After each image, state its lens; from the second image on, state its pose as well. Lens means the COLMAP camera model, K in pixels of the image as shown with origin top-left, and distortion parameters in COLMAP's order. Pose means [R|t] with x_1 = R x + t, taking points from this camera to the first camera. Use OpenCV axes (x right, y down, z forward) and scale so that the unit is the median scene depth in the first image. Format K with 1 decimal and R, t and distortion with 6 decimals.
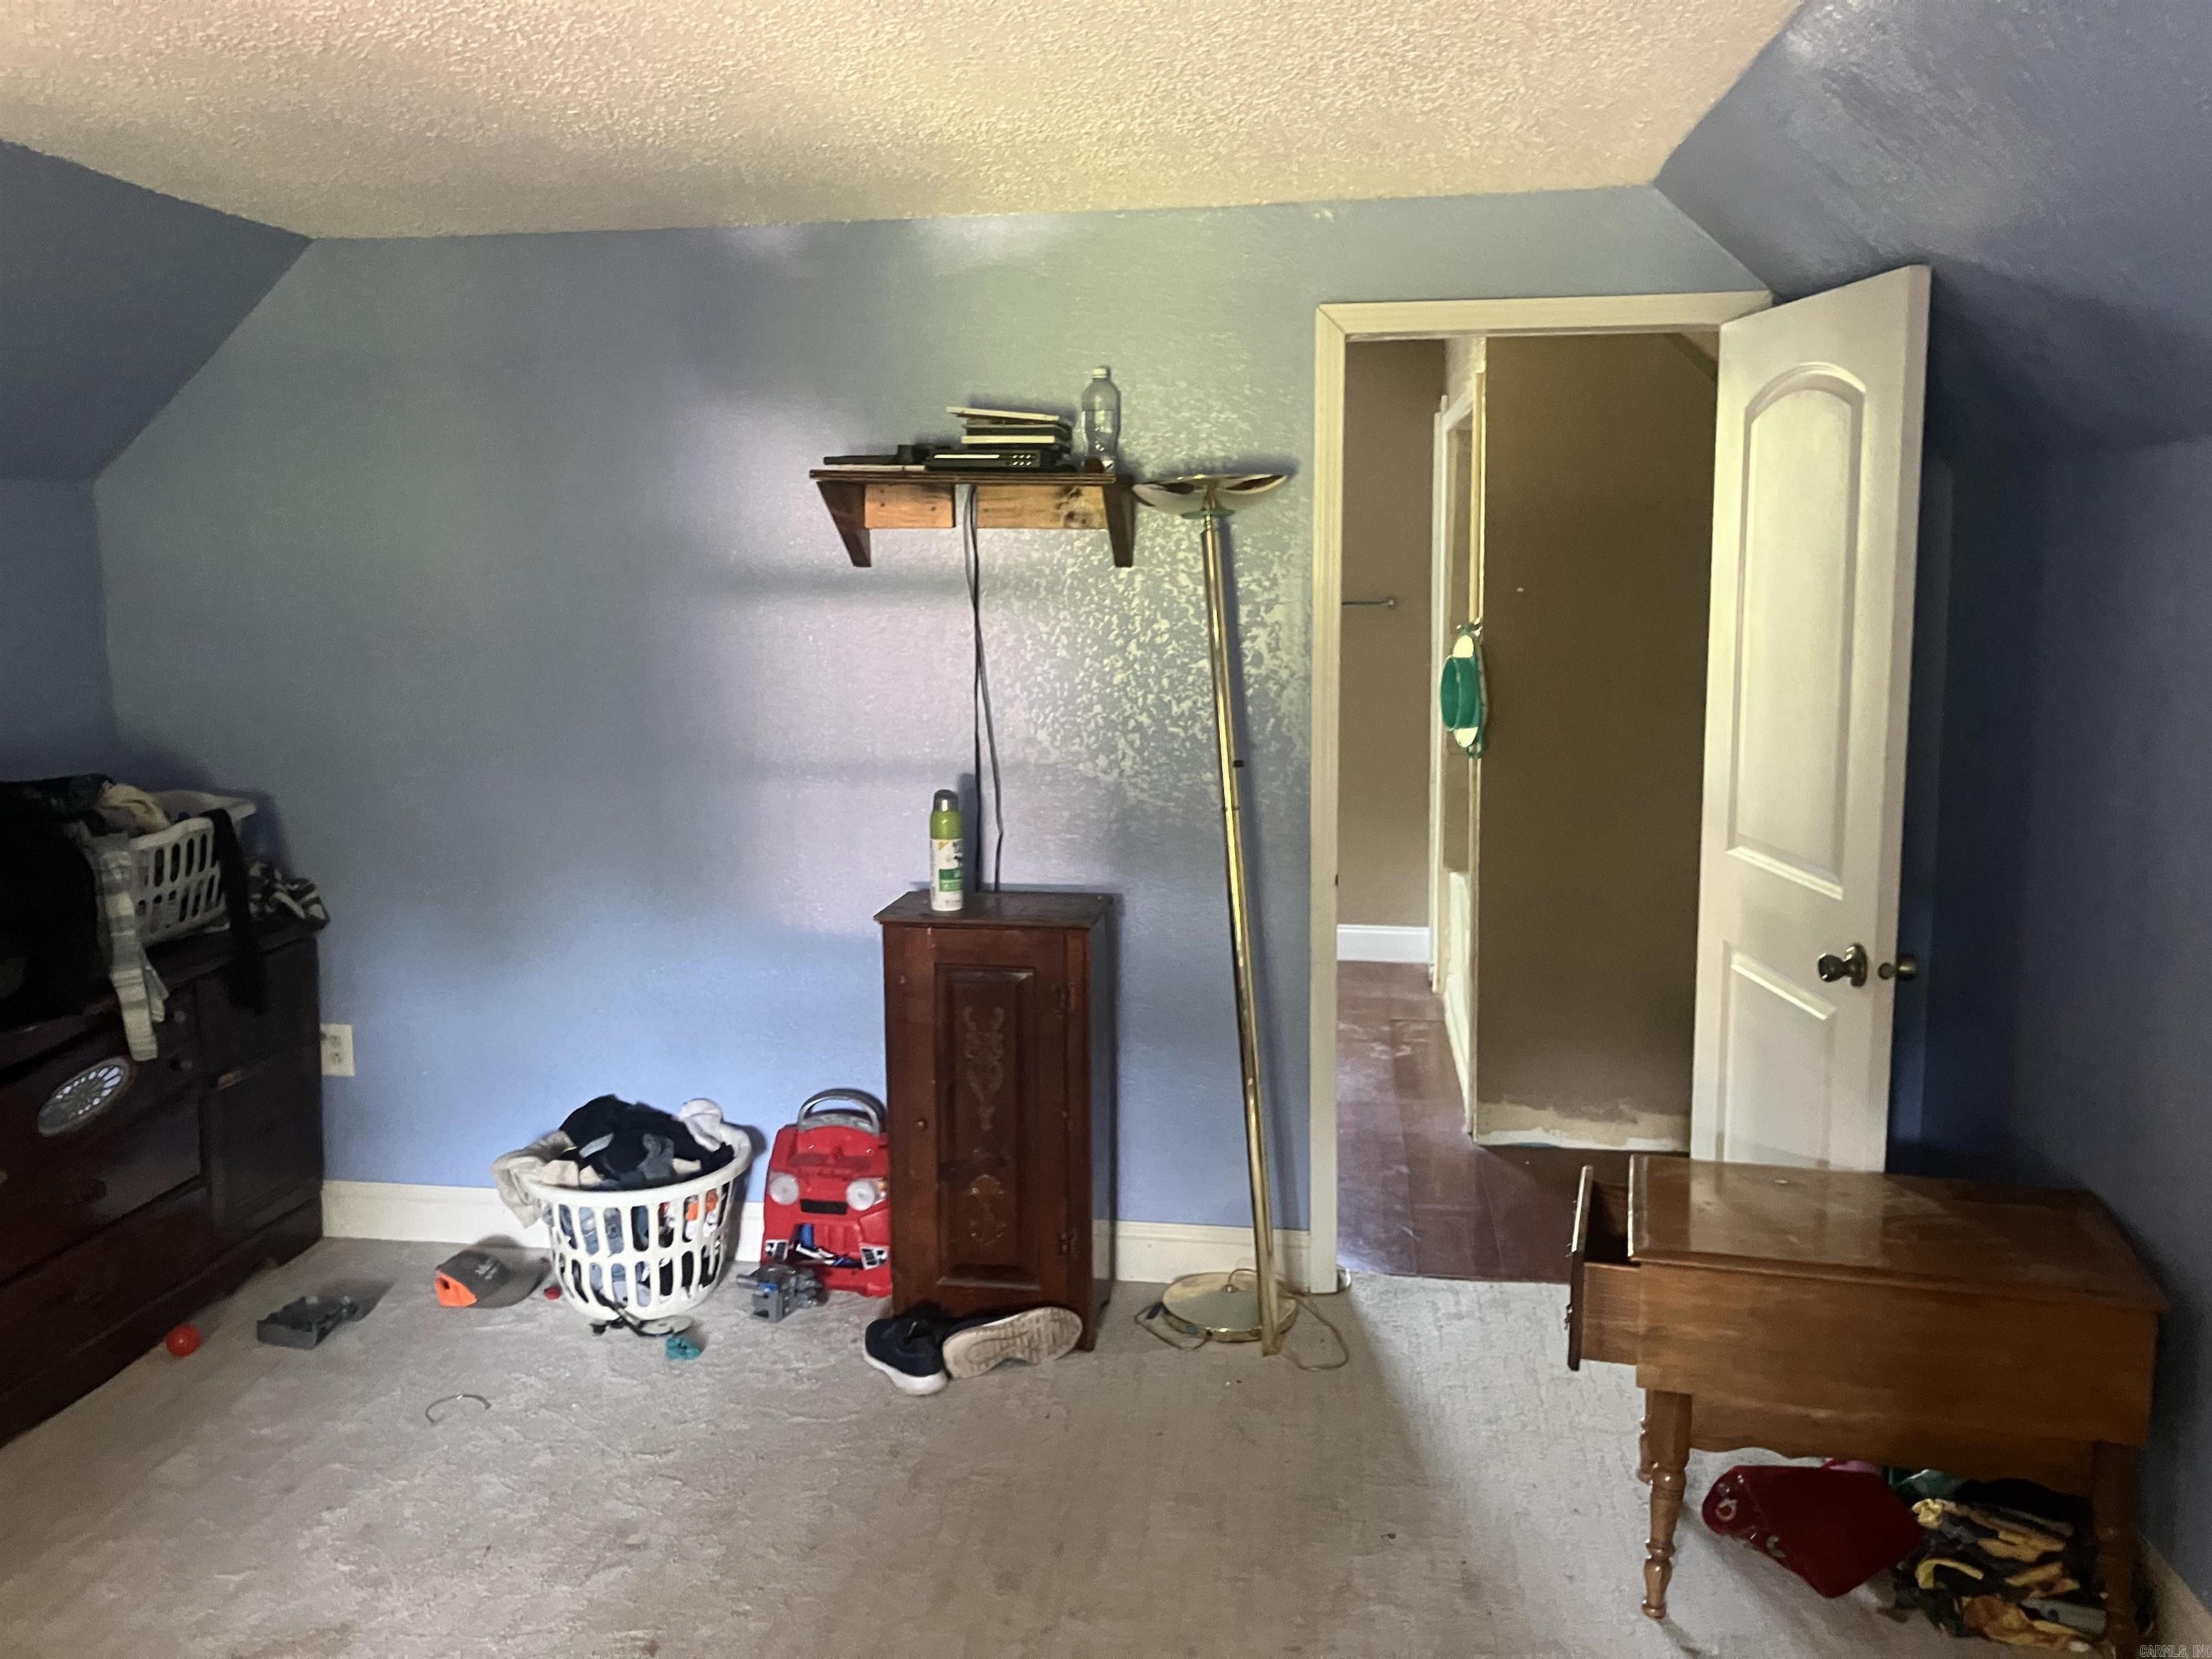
lens RADIAL K [[1819.0, 0, 1105.5], [0, 1819.0, 826.1], [0, 0, 1]] dist [0.031797, -0.035619]
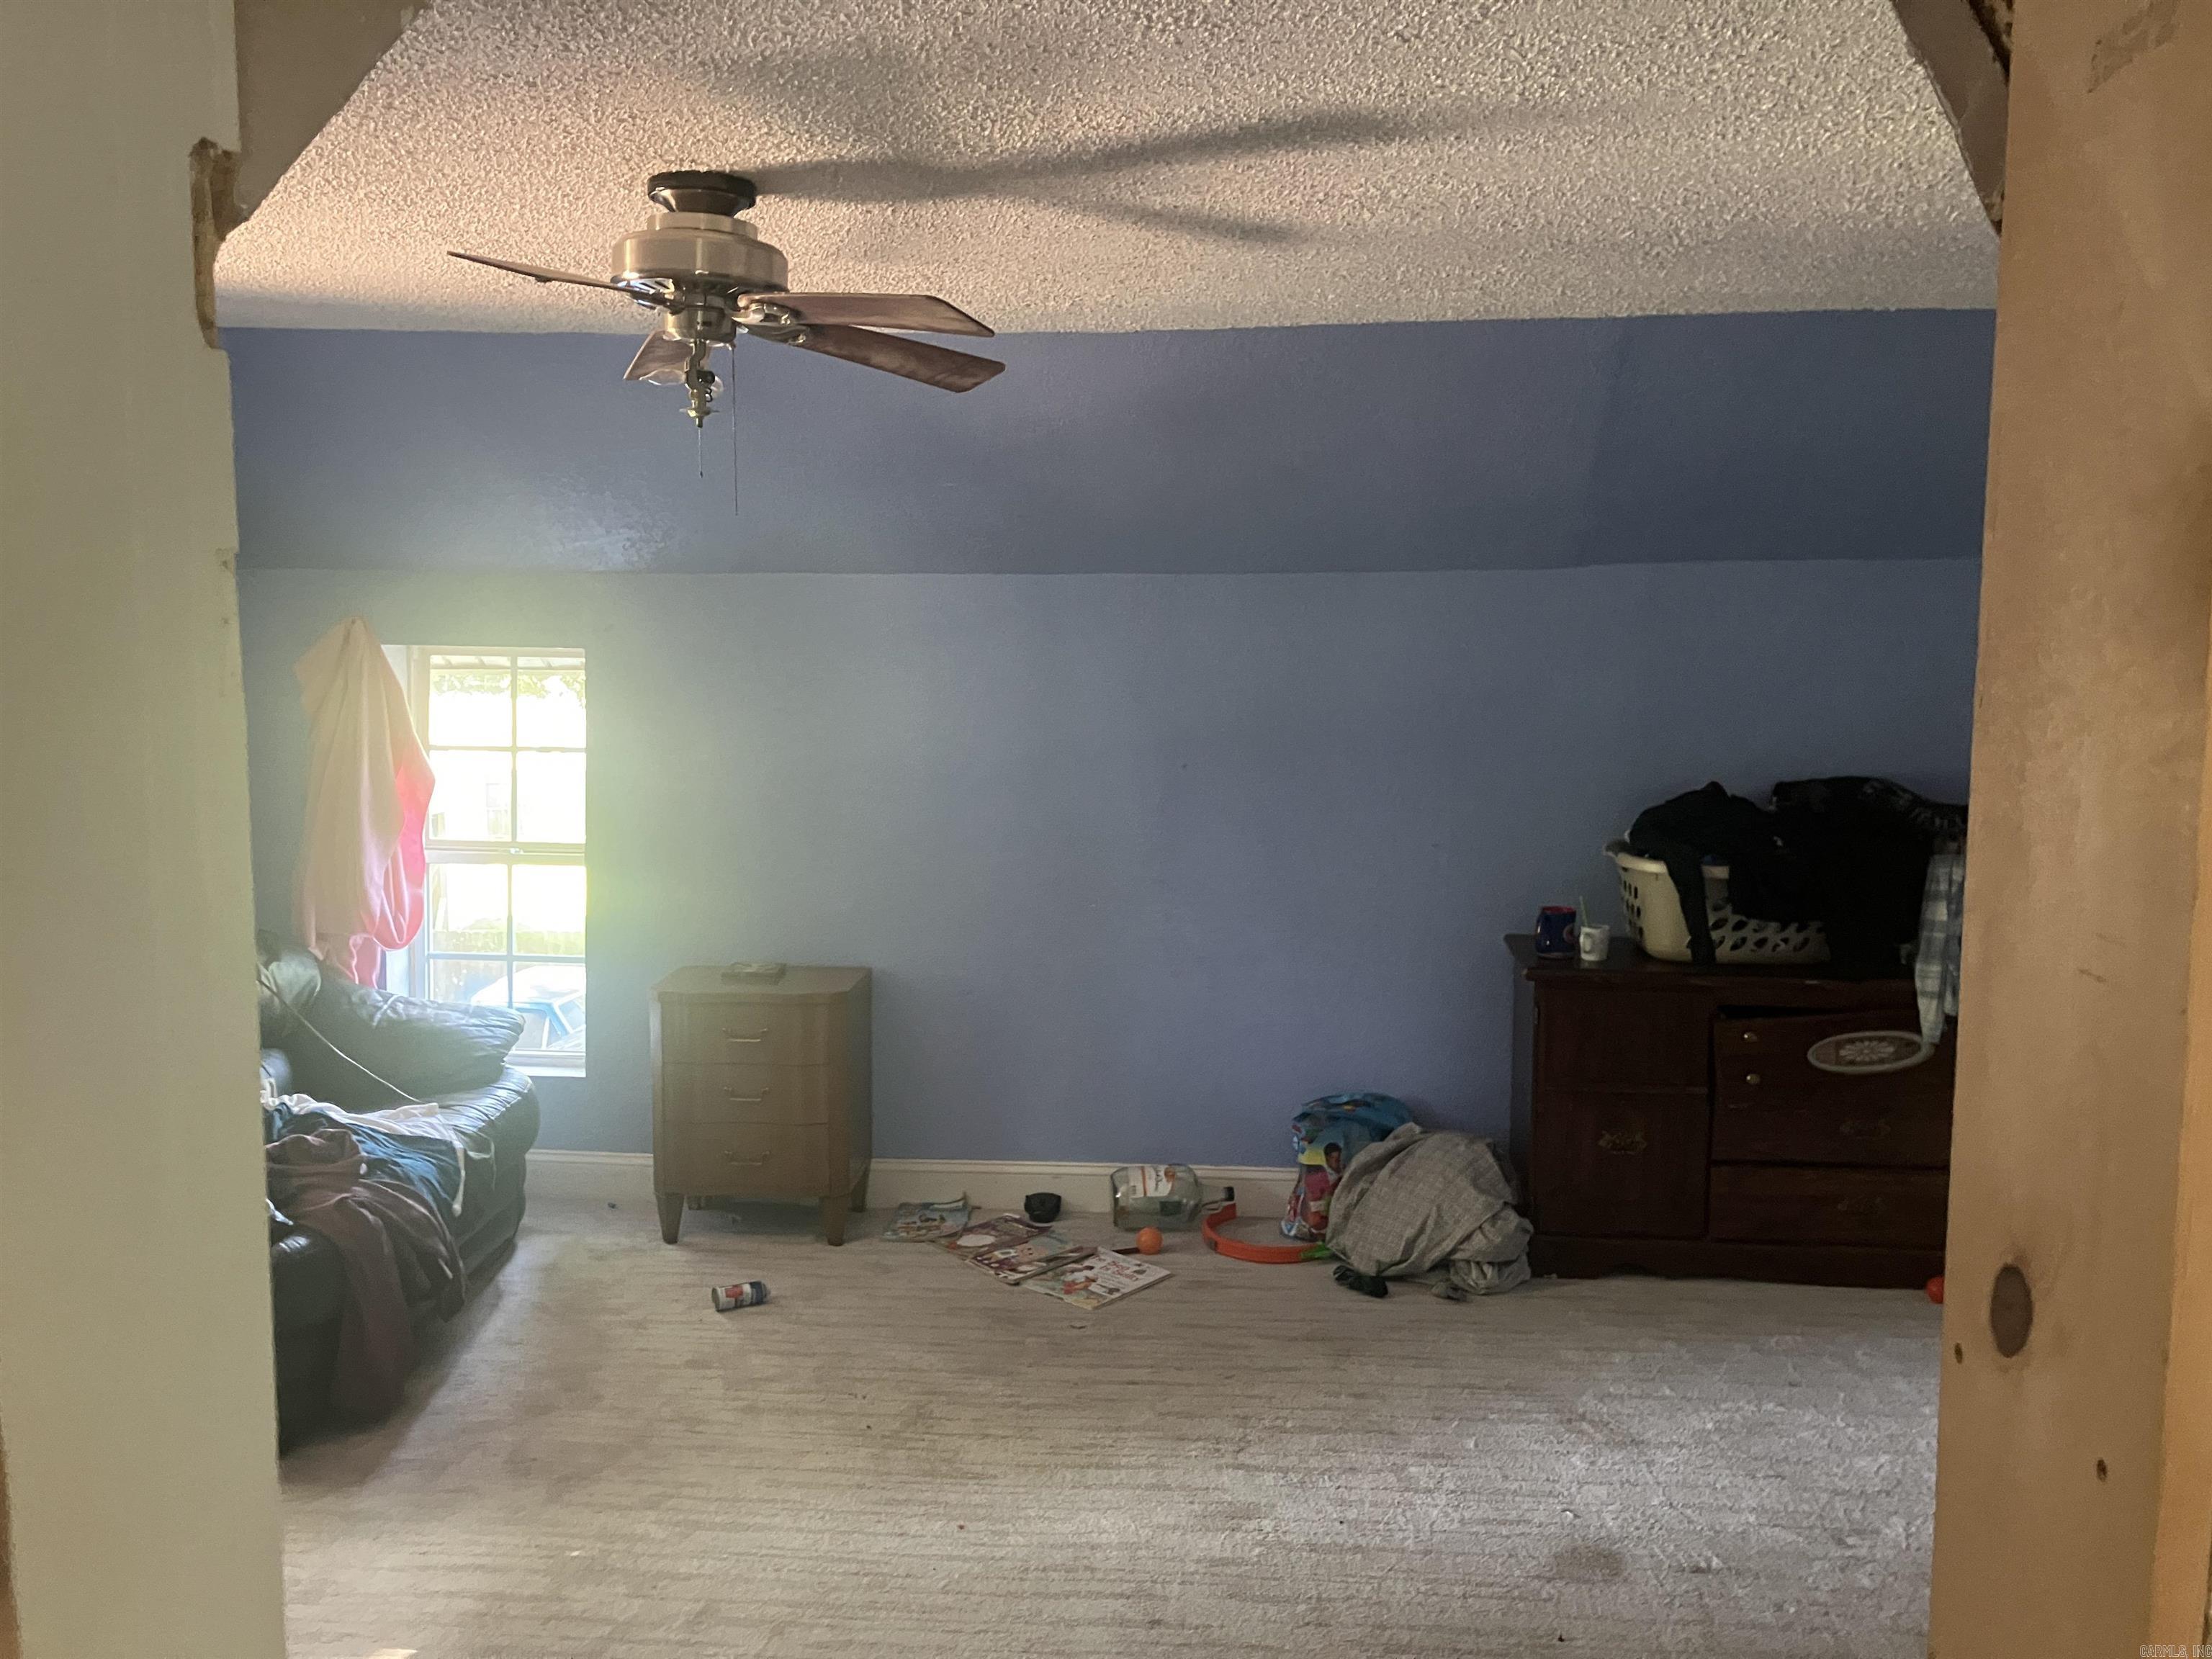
lens RADIAL K [[1819.0, 0, 1095.2], [0, 1819.0, 830.9], [0, 0, 1]] dist [0.031797, -0.035619]
pose [[0.029470, 0.116368, -0.992769, 0.699033], [-0.154114, 0.981853, 0.110513, -0.062013], [0.987614, 0.149742, 0.046869, 0.426787]]
